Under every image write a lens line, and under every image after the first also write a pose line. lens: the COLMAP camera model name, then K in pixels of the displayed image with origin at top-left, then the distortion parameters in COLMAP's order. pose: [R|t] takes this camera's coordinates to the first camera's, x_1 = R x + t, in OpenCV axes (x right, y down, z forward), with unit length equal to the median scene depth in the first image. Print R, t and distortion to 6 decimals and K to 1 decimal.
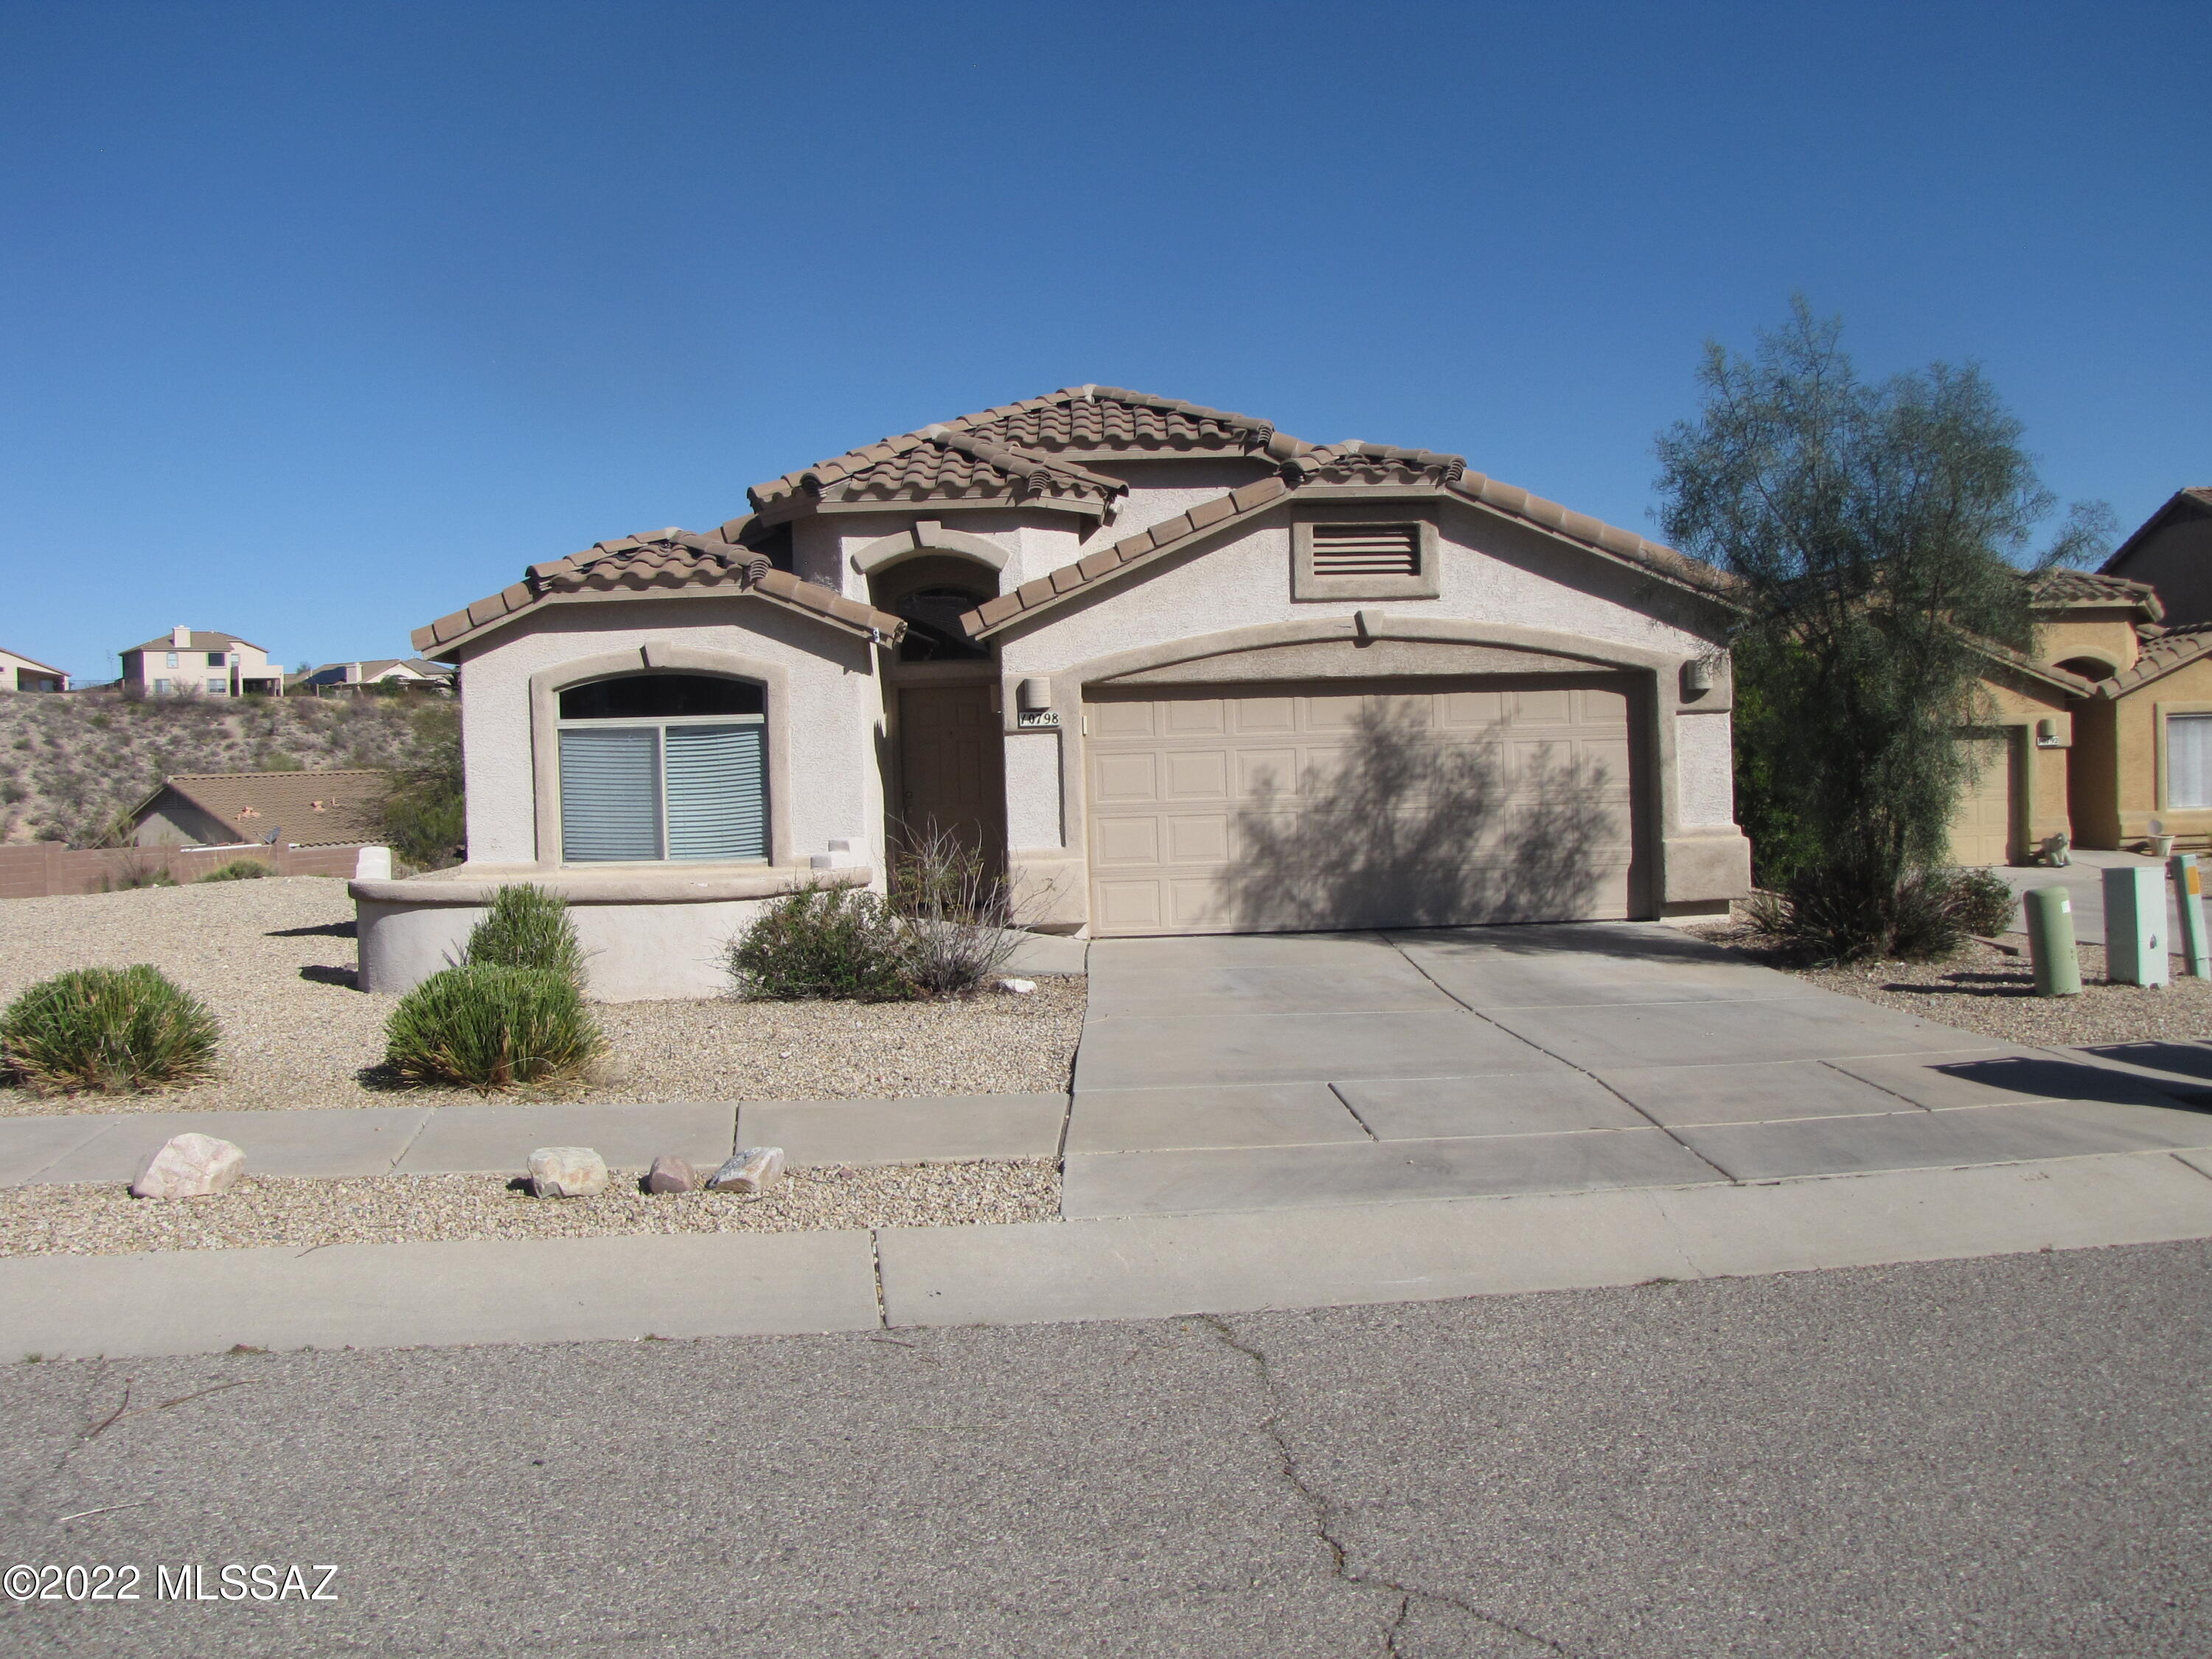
lens RADIAL K [[1902.9, 0, 1105.1], [0, 1902.9, 829.9], [0, 0, 1]] dist [-0.175547, 0.148651]
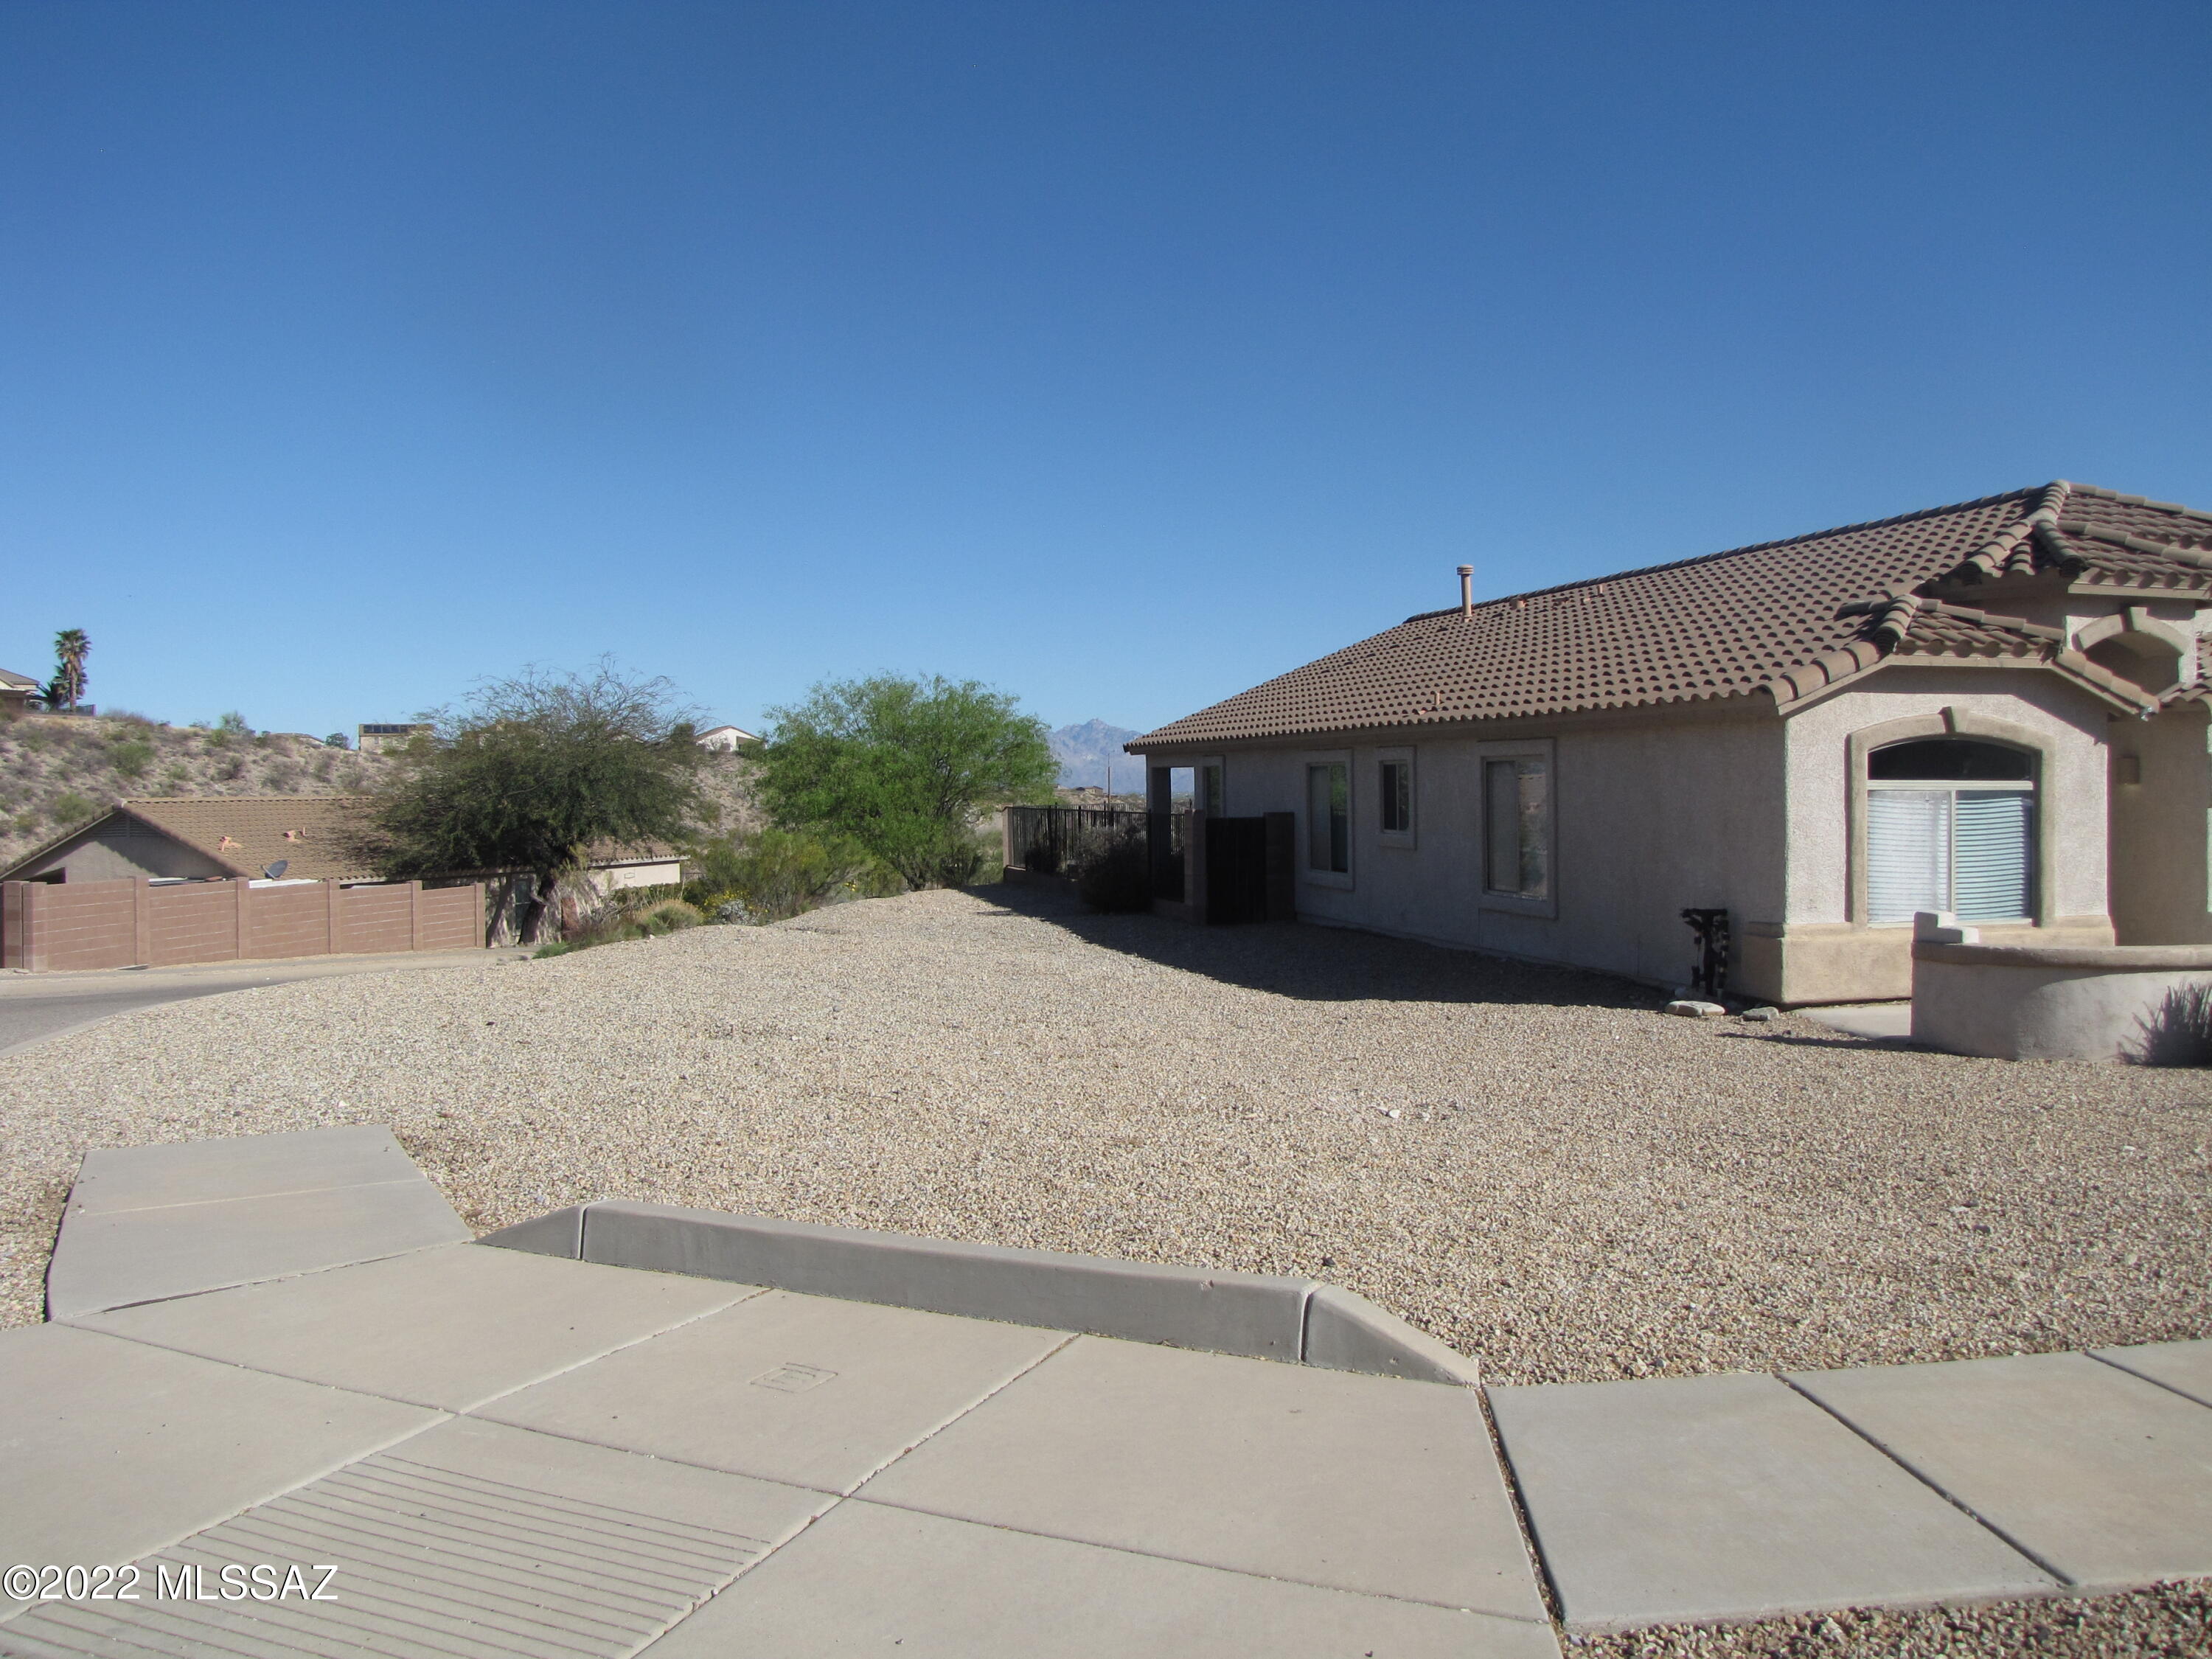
lens RADIAL K [[1902.9, 0, 1101.8], [0, 1902.9, 823.5], [0, 0, 1]] dist [-0.175547, 0.148651]
pose [[0.965016, 0.019271, 0.261481, -0.944420], [-0.012990, 0.999585, -0.025727, -0.005017], [-0.261868, 0.021431, 0.964866, 0.154789]]
